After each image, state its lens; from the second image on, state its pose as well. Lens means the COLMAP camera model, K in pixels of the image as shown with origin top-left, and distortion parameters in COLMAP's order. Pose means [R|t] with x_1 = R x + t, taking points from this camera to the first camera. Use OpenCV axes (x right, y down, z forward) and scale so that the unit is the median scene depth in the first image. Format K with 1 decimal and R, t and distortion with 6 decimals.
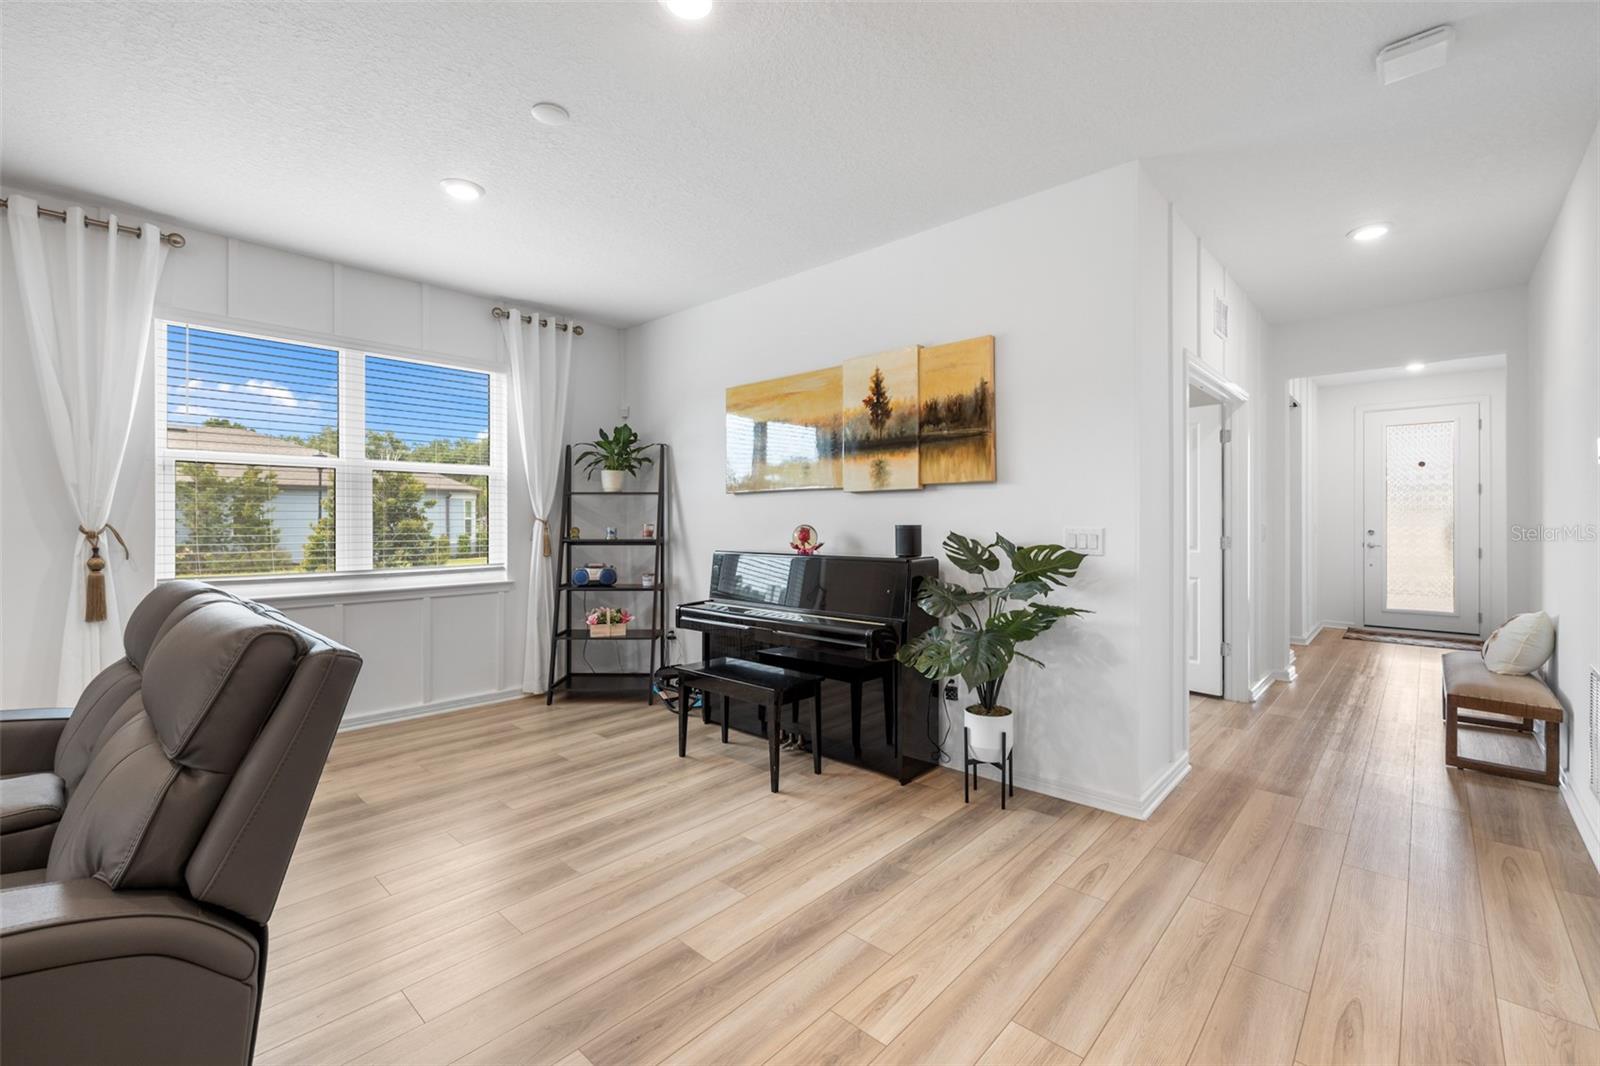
lens RADIAL K [[675.2, 0, 798.1], [0, 675.2, 520.0], [0, 0, 1]] dist [0.000403, 0.000251]
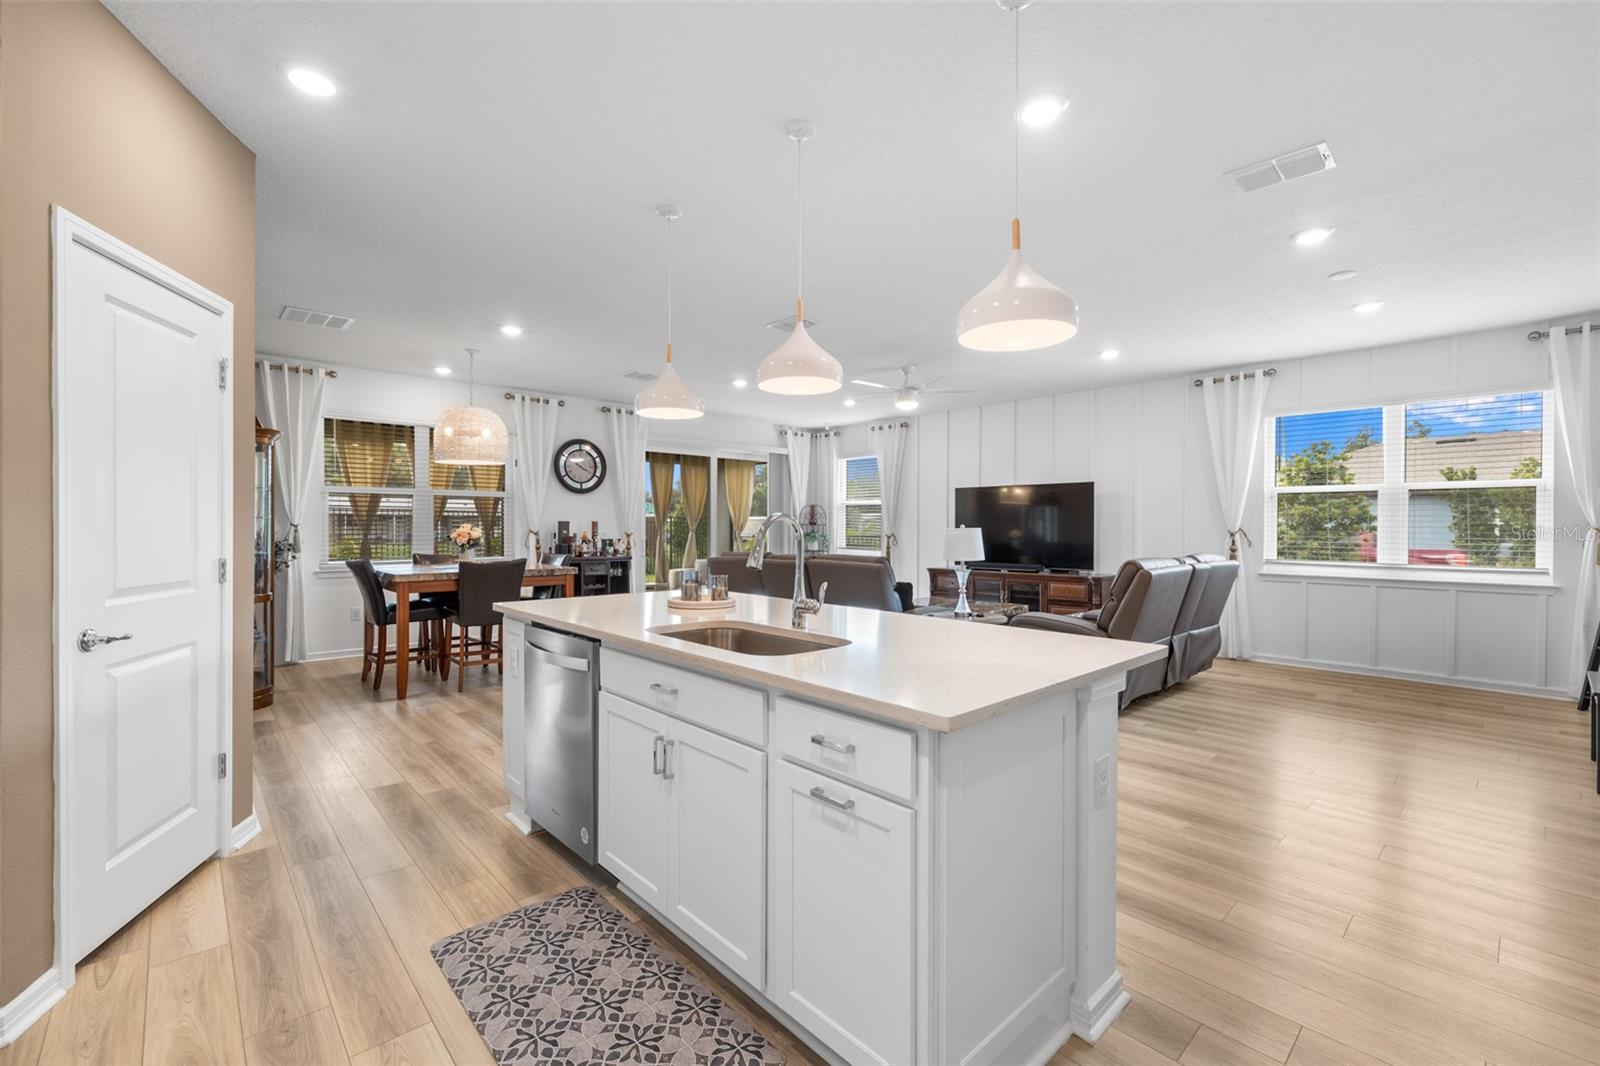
lens RADIAL K [[673.5, 0, 797.4], [0, 673.5, 531.3], [0, 0, 1]] dist [0.000728, 0.000335]
pose [[-0.078274, 0.009423, -0.996887, 0.864364], [-0.002670, 0.999950, 0.009662, -0.001396], [0.996928, 0.003418, -0.078245, -0.108049]]
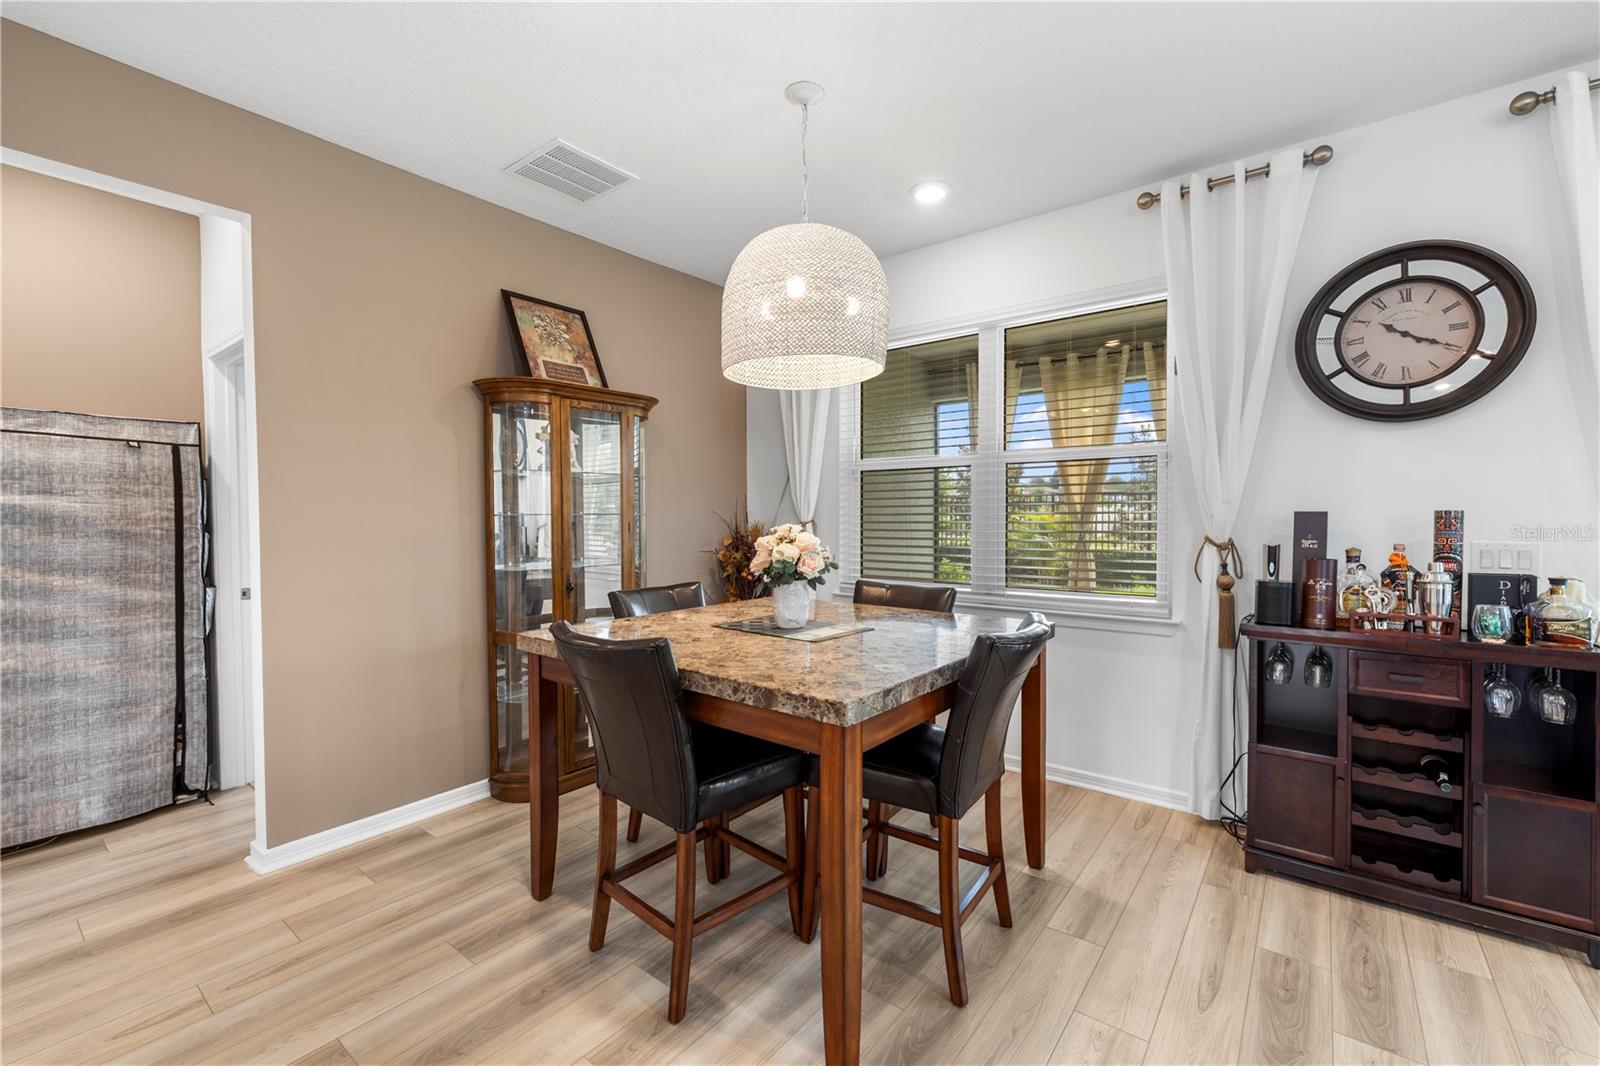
lens RADIAL K [[673.5, 0, 797.4], [0, 673.5, 531.3], [0, 0, 1]] dist [0.000728, 0.000335]
pose [[-0.996515, 0.008323, -0.083000, -0.510219], [0.006298, 0.999677, 0.024632, -0.010176], [0.083178, 0.024024, -0.996245, -0.338763]]
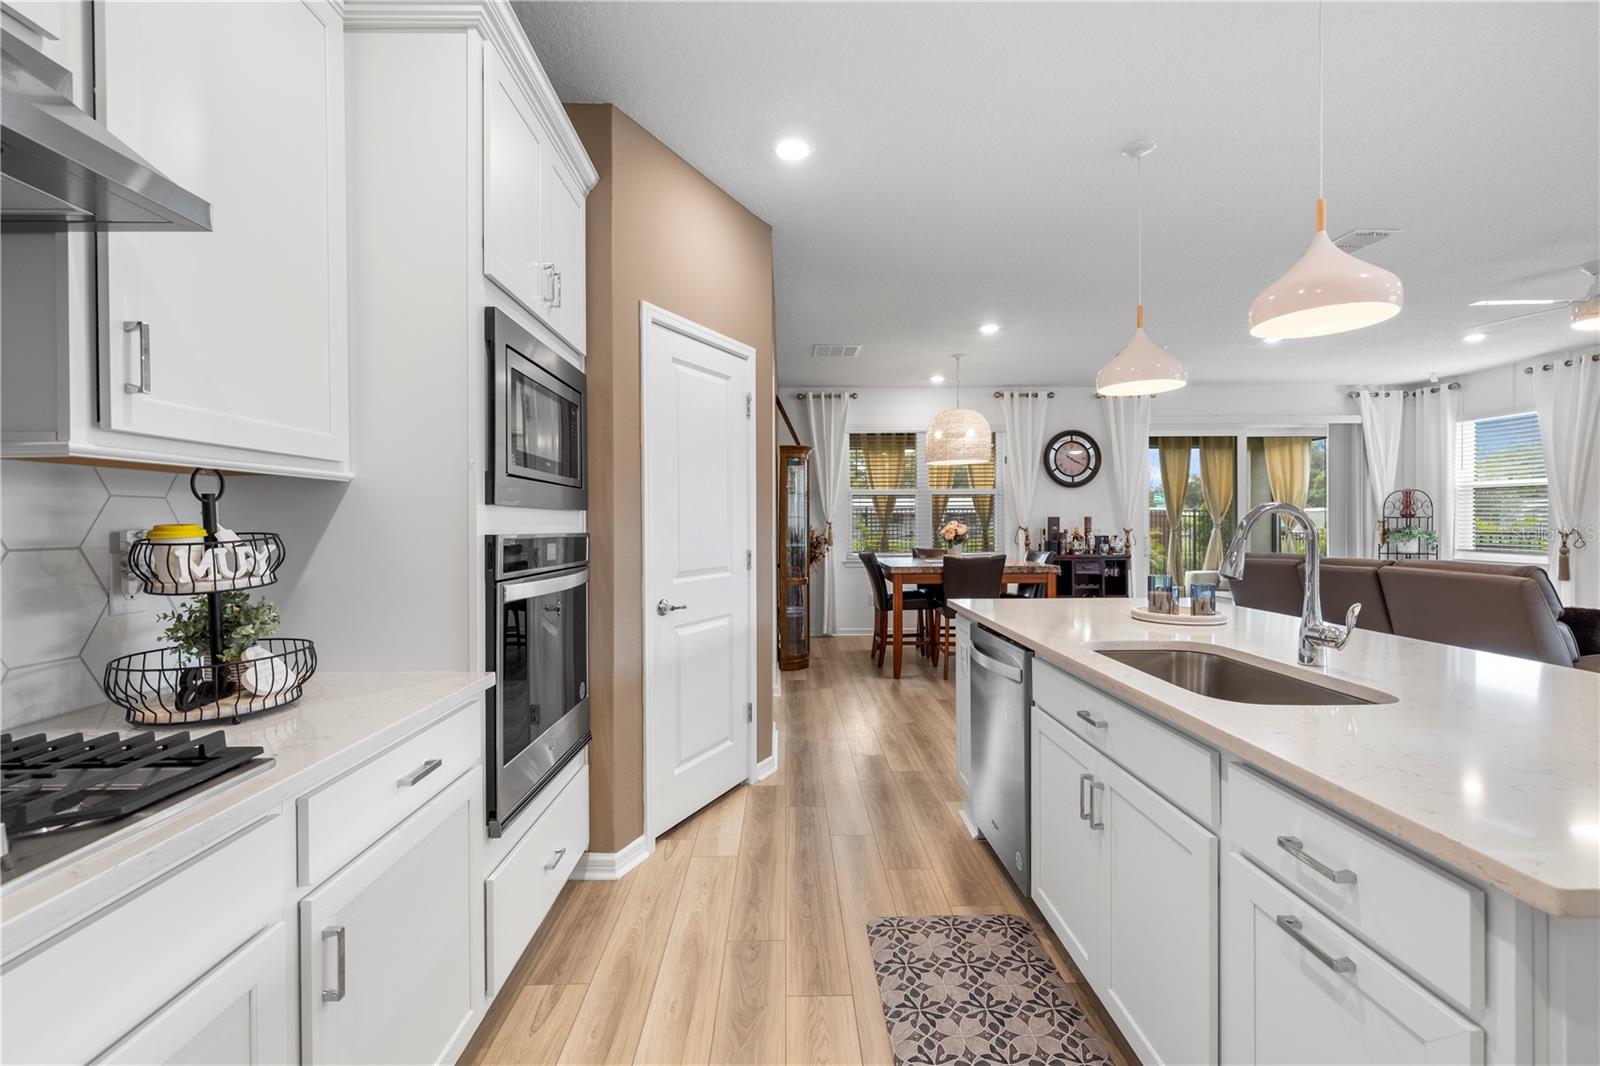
lens RADIAL K [[675.0, 0, 796.6], [0, 675.0, 527.5], [0, 0, 1]] dist [0.001028, 0.000136]
pose [[-0.721731, 0.011243, -0.692082, 0.791781], [0.007453, 0.999936, 0.008473, -0.001717], [0.692133, 0.000957, -0.721769, -0.071875]]
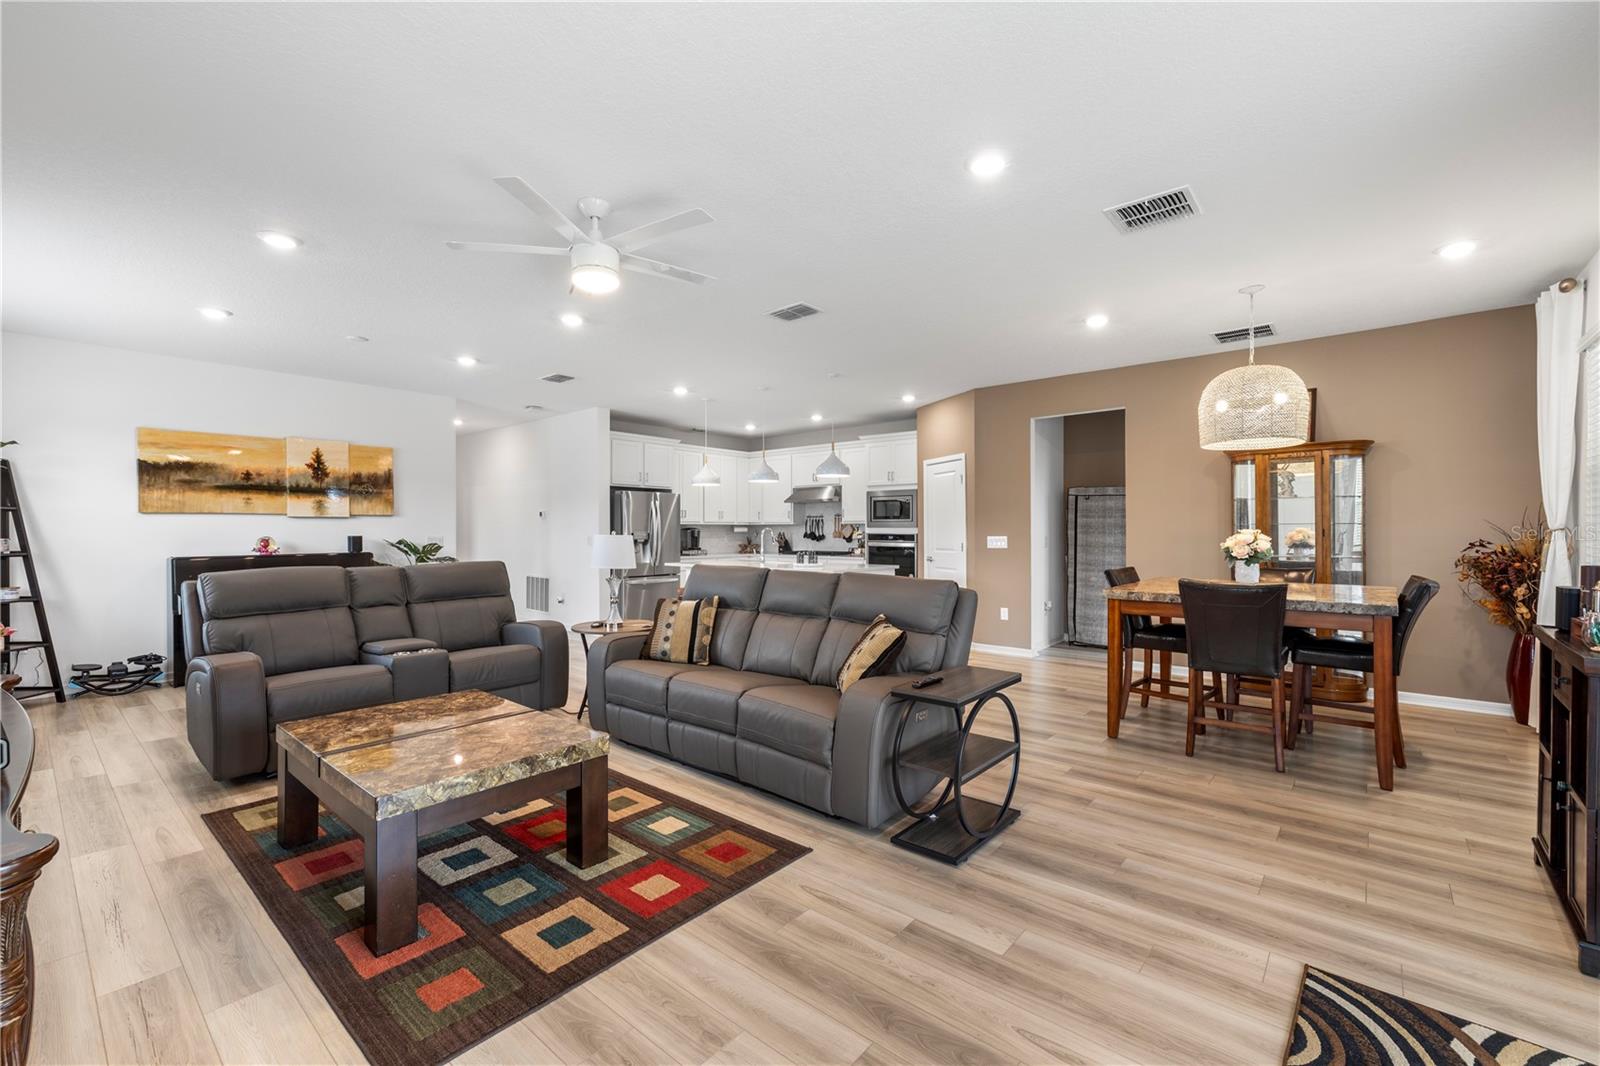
lens RADIAL K [[673.5, 0, 797.4], [0, 673.5, 531.3], [0, 0, 1]] dist [0.000728, 0.000335]
pose [[-0.039691, 0.001197, 0.999211, -1.613352], [0.003450, 0.999993, -0.001061, 0.000527], [-0.999206, 0.003405, -0.039695, -0.177851]]
